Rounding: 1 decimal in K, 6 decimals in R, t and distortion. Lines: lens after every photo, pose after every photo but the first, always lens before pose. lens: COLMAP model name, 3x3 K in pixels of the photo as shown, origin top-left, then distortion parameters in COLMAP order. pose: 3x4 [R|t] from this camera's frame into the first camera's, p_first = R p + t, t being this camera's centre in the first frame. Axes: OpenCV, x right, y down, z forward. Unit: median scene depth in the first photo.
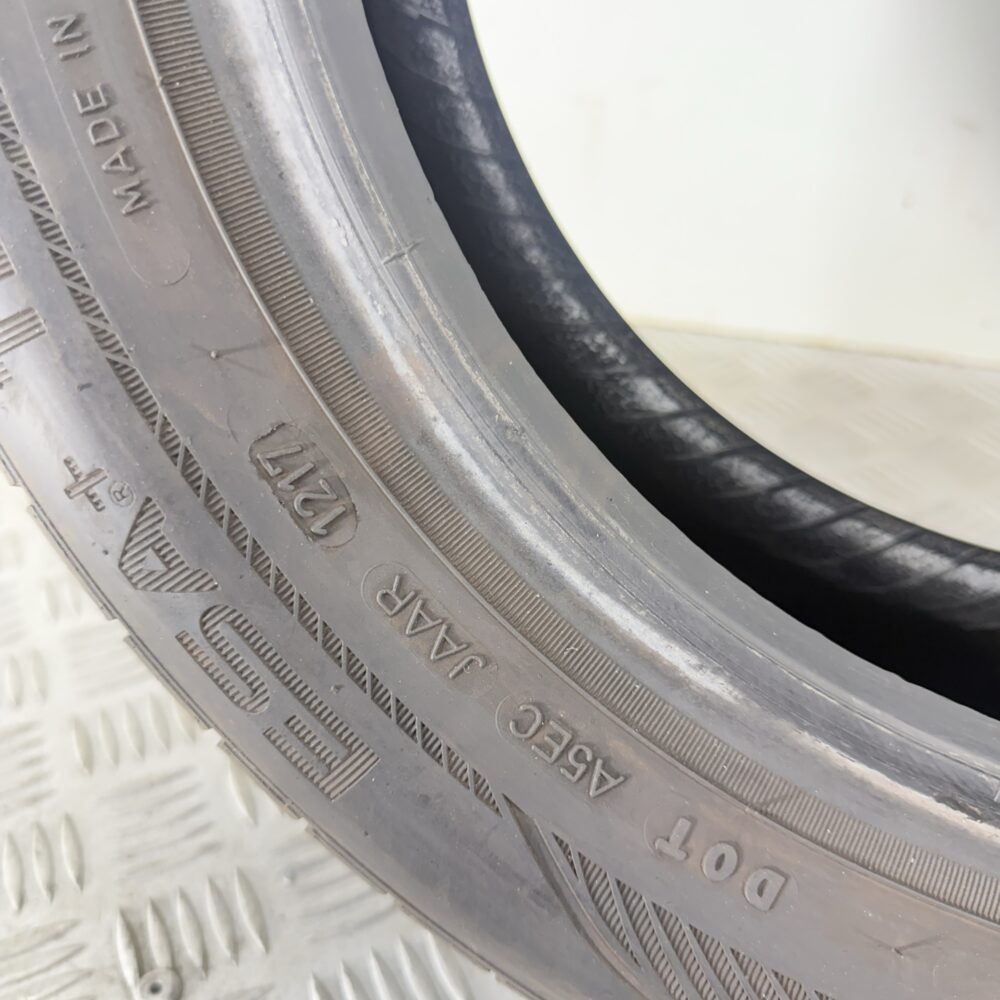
lens RADIAL K [[985.6, 0, 500.0], [0, 985.6, 500.0], [0, 0, 1]] dist [0.169646, -0.509917]
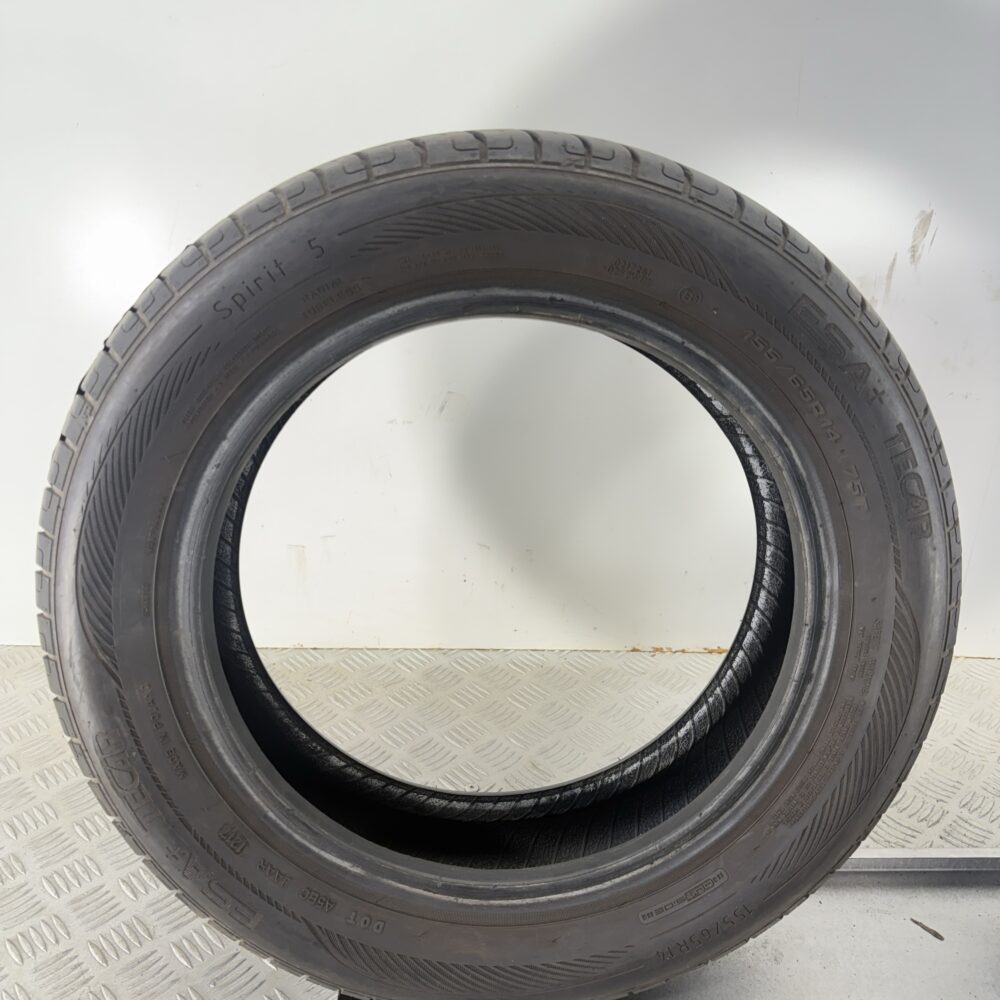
lens RADIAL K [[940.2, 0, 488.9], [0, 940.2, 495.3], [0, 0, 1]] dist [0.000589, 0.003393]
pose [[0.957569, -0.116762, 0.263494, -0.061553], [0.158807, 0.976705, -0.144318, -0.563019], [-0.240505, 0.180039, 0.953805, -2.551168]]
